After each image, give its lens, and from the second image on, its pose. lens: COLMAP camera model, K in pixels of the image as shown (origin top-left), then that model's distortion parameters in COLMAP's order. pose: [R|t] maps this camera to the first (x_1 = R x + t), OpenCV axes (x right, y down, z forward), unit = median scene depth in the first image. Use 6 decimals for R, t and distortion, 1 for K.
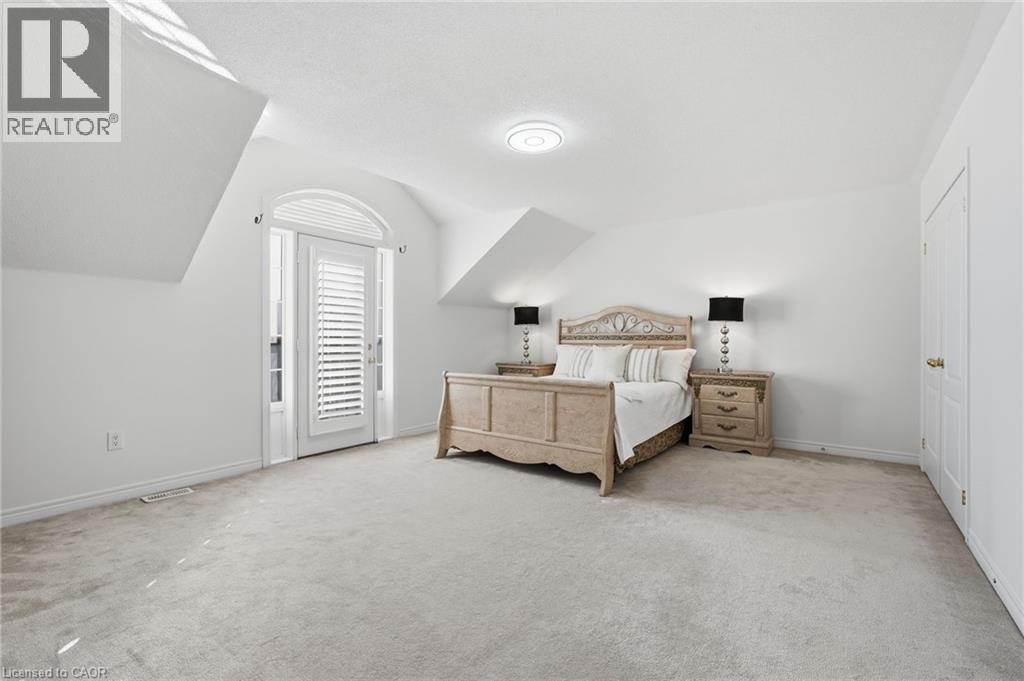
lens RADIAL K [[447.9, 0, 514.0], [0, 447.9, 340.3], [0, 0, 1]] dist [-0.001423, -0.000018]
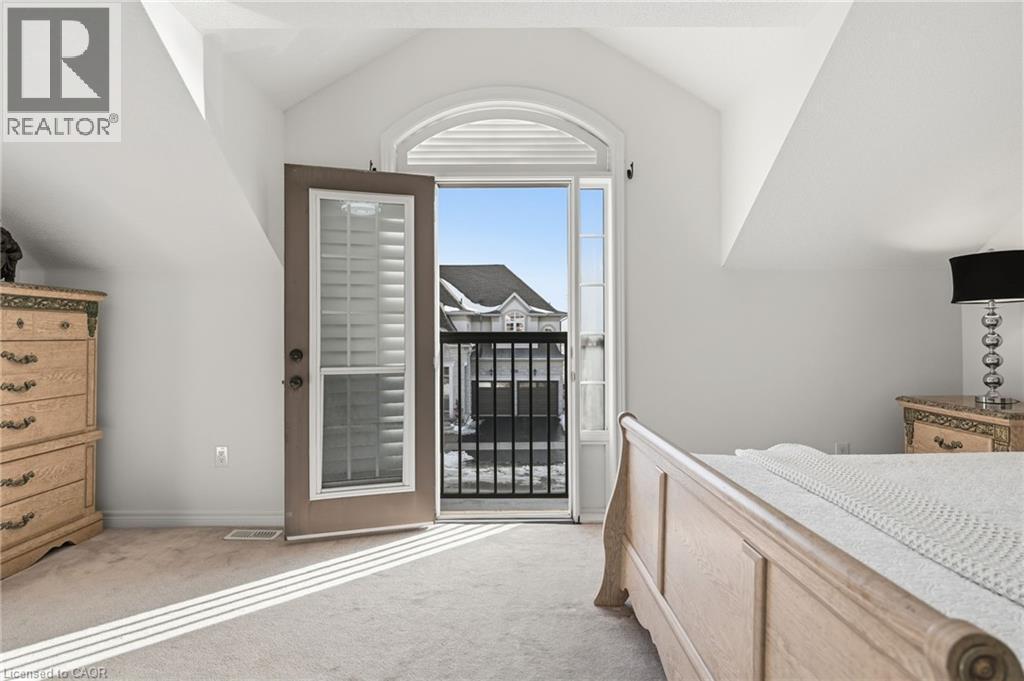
lens RADIAL K [[533.8, 0, 509.5], [0, 533.8, 338.4], [0, 0, 1]] dist [-0.002205, -0.000538]
pose [[0.608477, 0.001010, -0.793571, 0.185976], [-0.000854, 0.999999, 0.000618, -0.005124], [0.793571, 0.000301, 0.608478, 0.545512]]
